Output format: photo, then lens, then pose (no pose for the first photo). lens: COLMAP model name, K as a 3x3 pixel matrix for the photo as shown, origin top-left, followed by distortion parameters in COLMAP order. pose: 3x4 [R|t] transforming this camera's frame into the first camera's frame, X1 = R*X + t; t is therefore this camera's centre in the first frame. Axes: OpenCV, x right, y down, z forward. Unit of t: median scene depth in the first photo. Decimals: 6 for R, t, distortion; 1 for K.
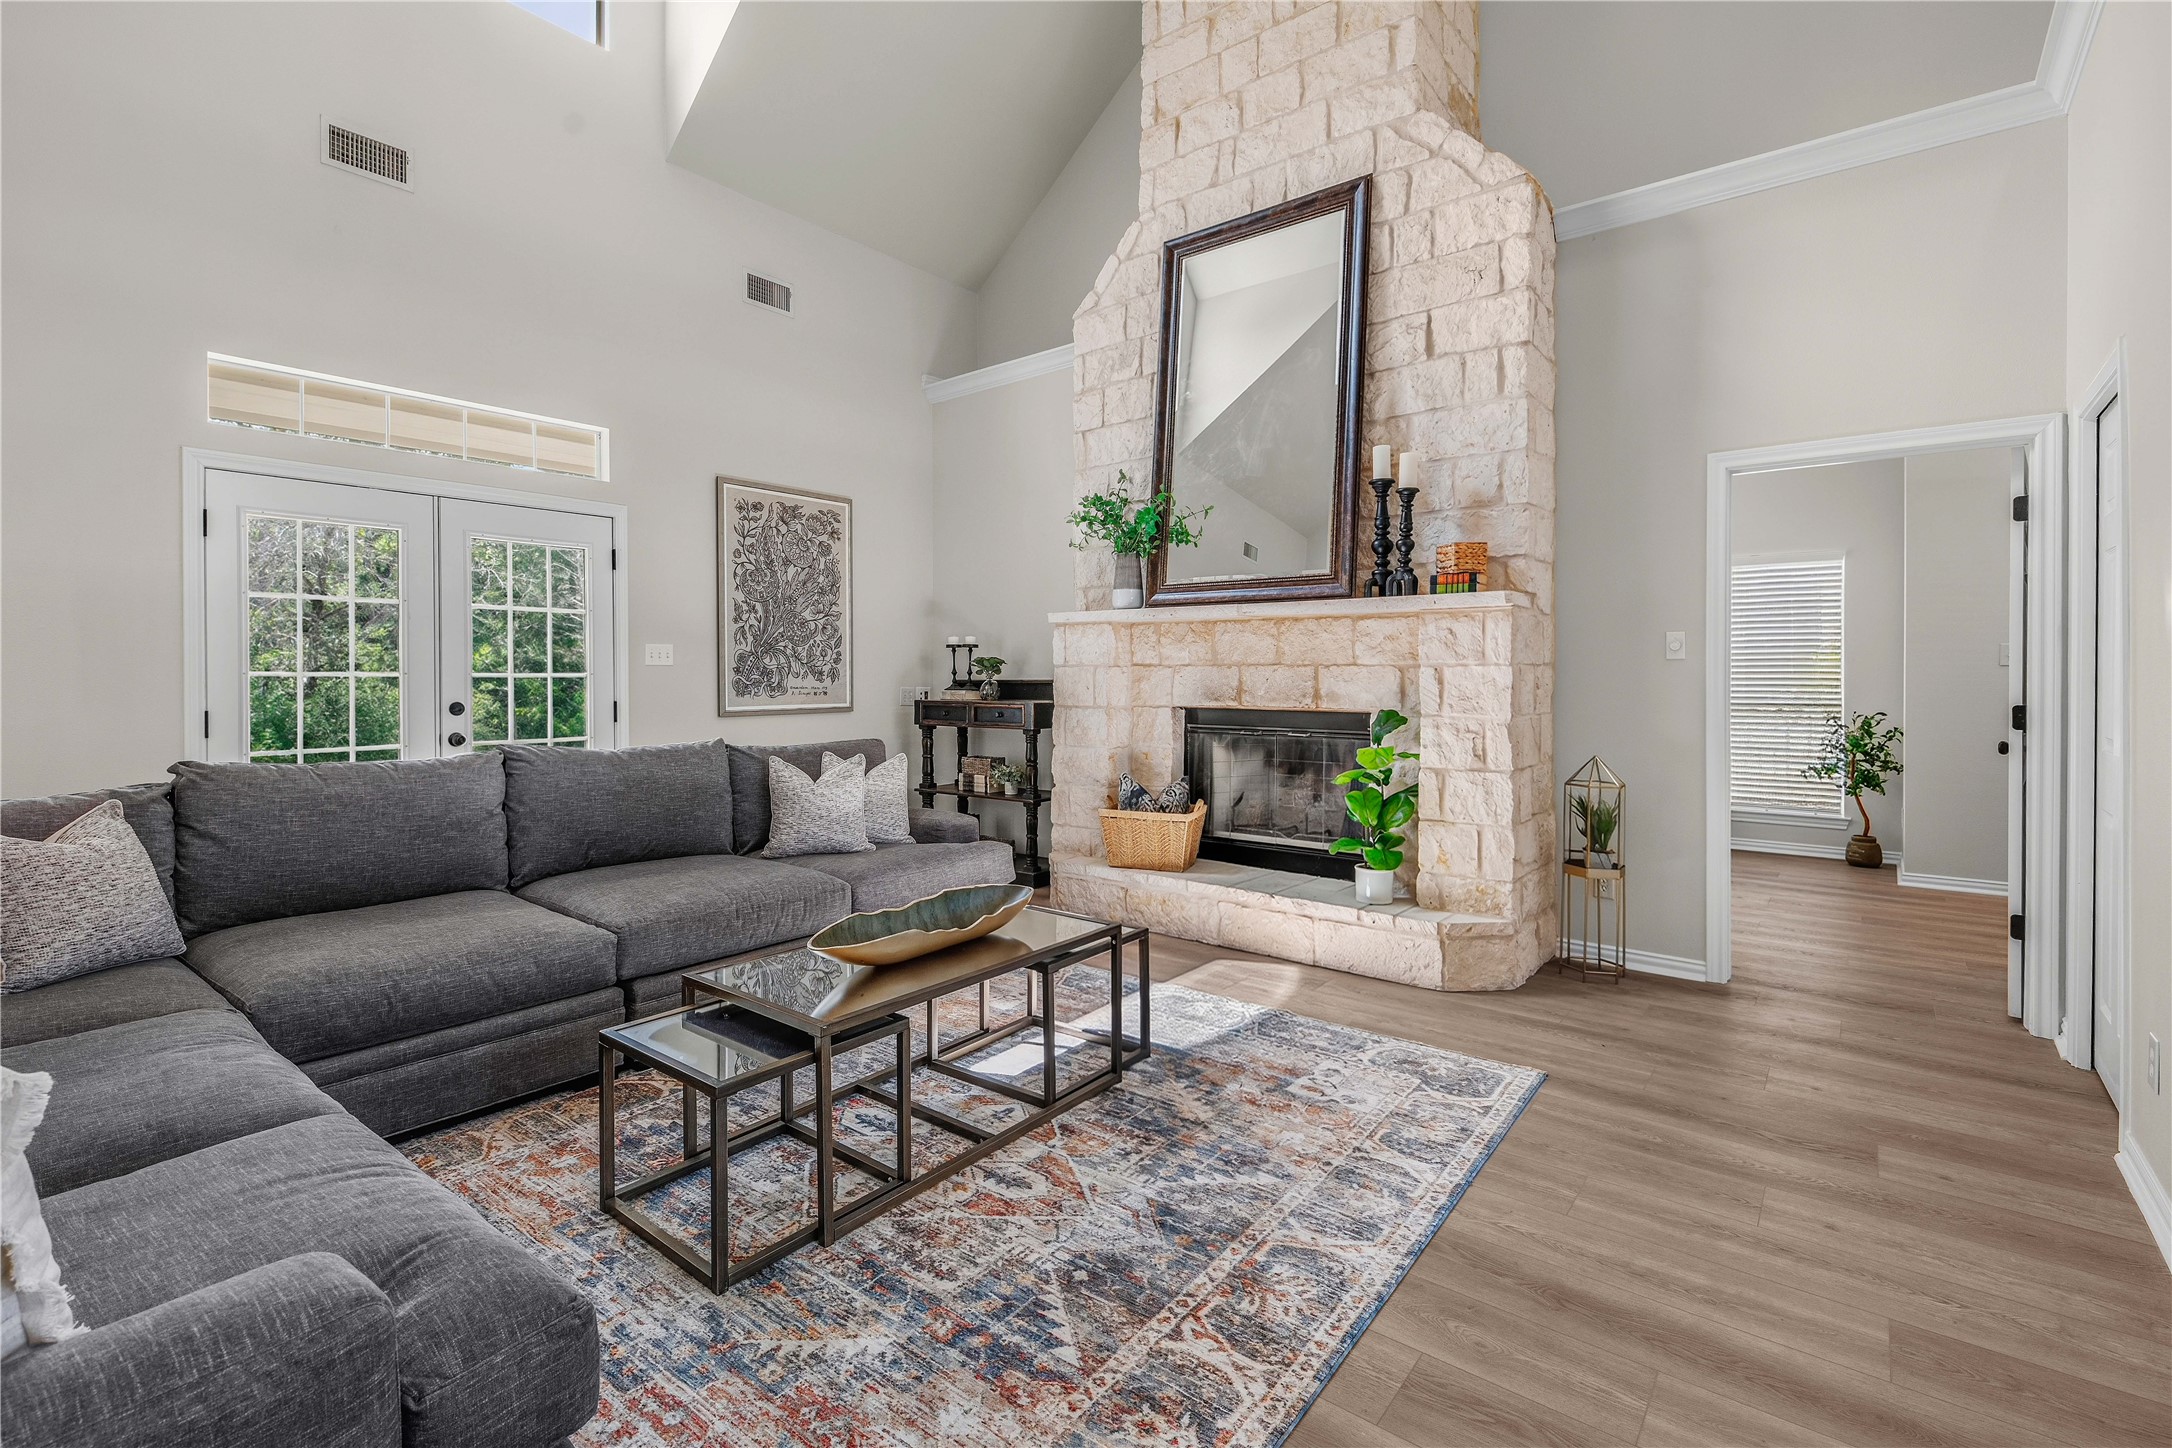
lens RADIAL K [[982.5, 0, 1237.2], [0, 982.5, 689.7], [0, 0, 1]] dist [0.005025, 0.000319]
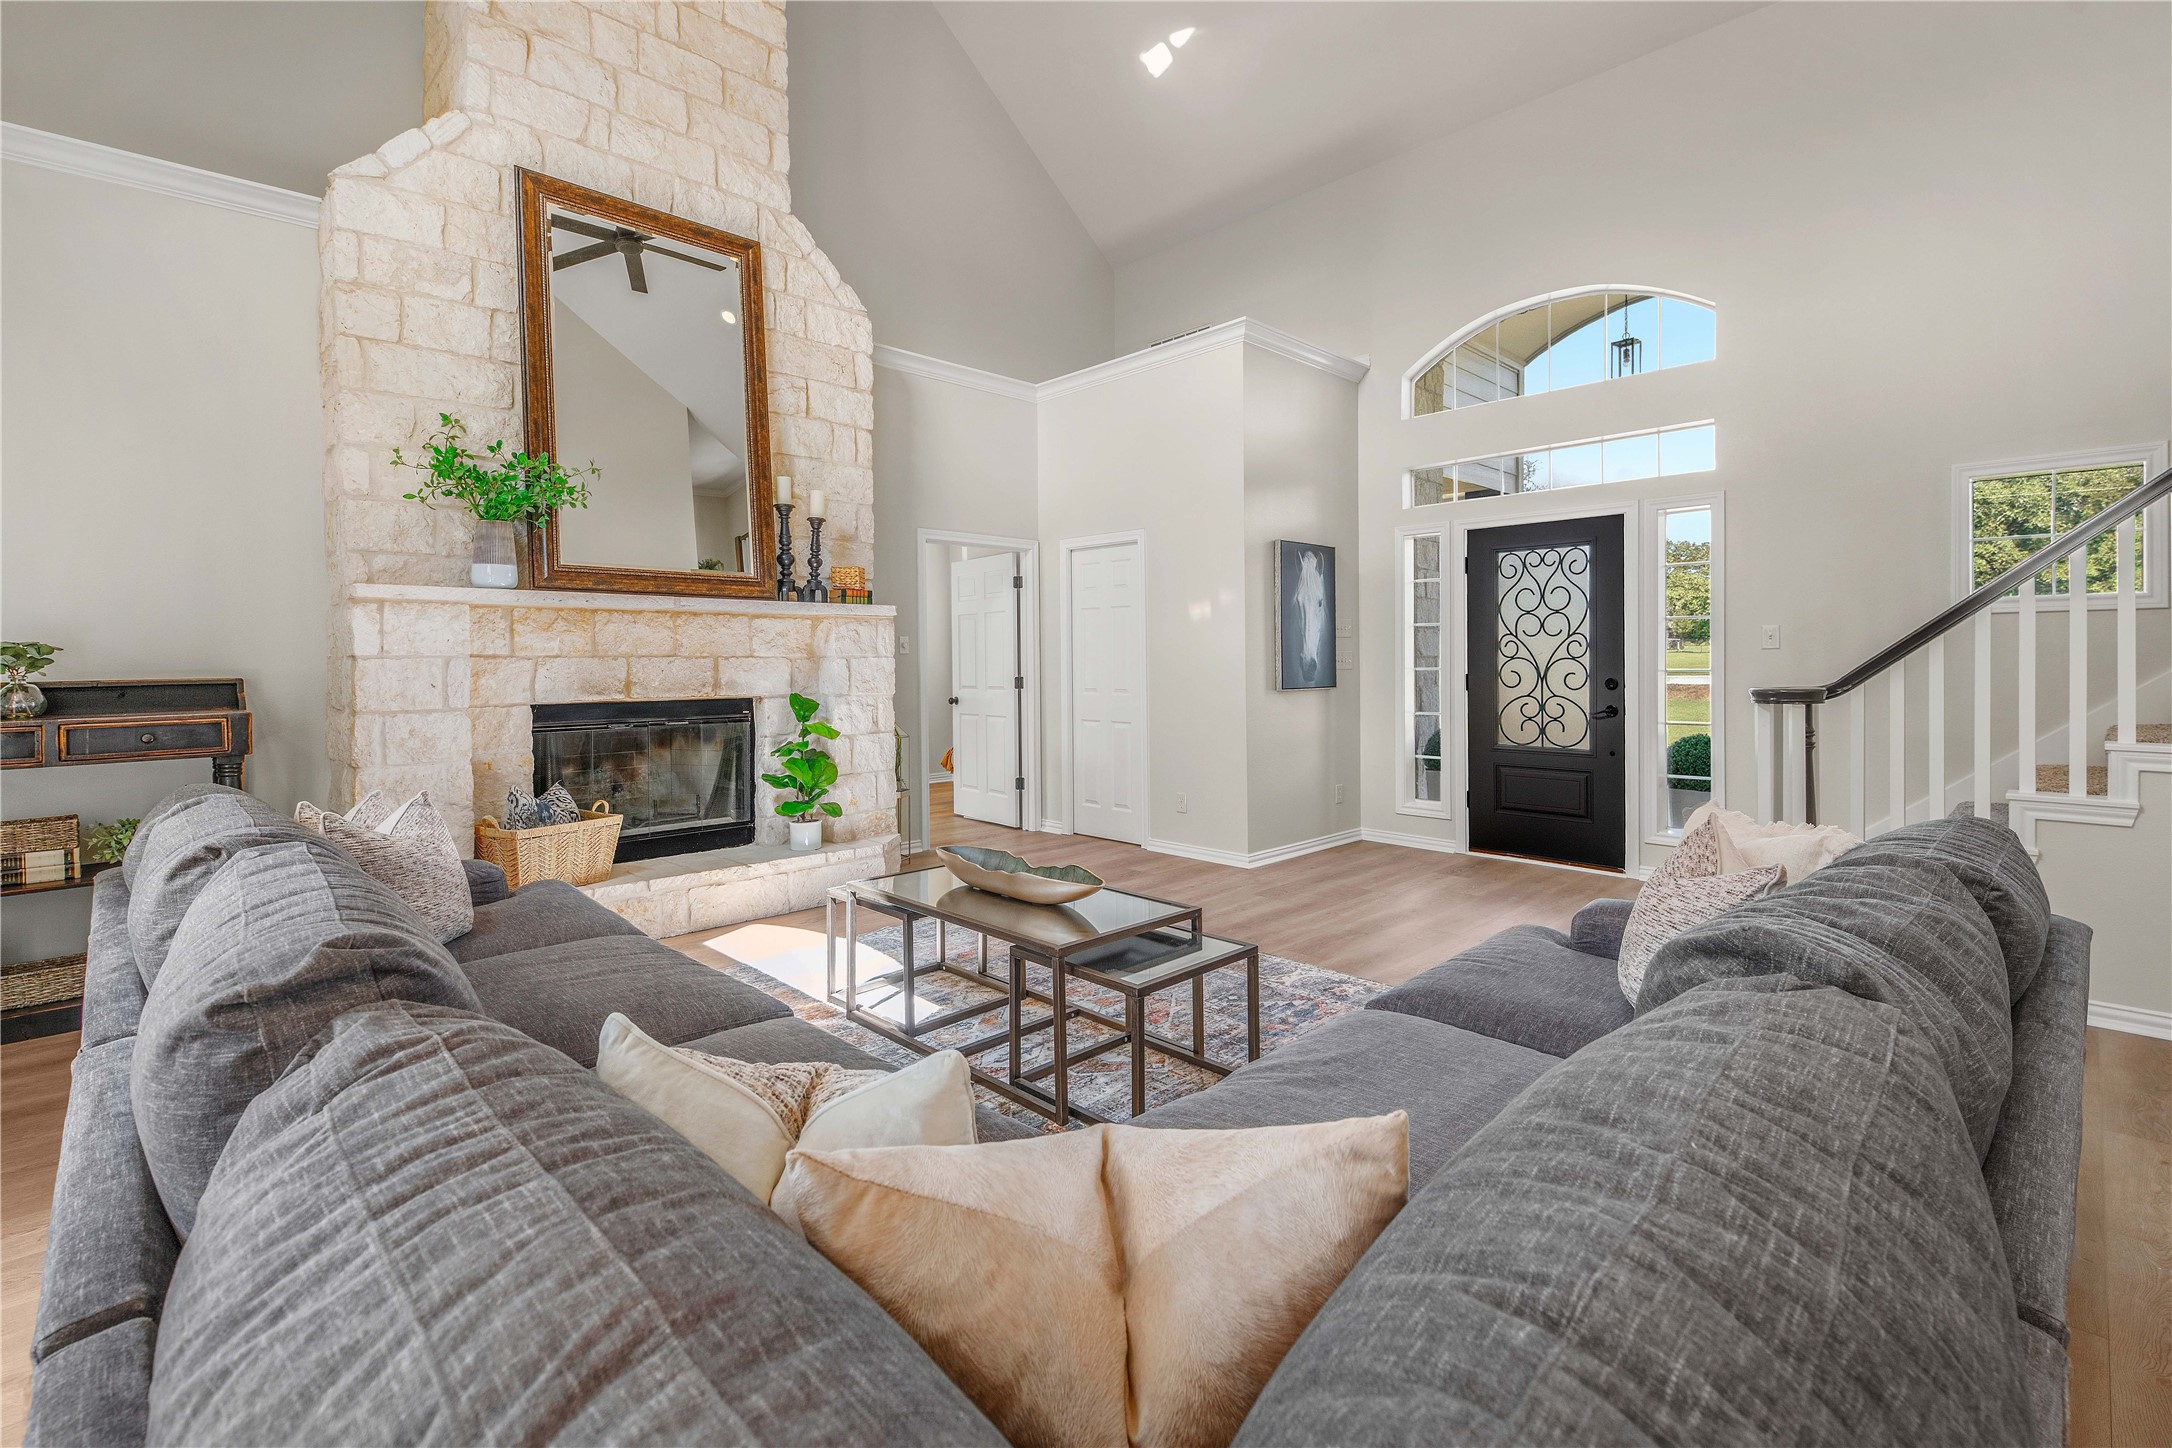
lens RADIAL K [[982.5, 0, 923.2], [0, 982.5, 677.0], [0, 0, 1]] dist [0.005025, 0.000319]
pose [[0.245329, -0.018645, 0.969261, -0.905606], [0.023390, 0.999638, 0.013310, -0.011446], [-0.969158, 0.019406, 0.245676, 0.490470]]
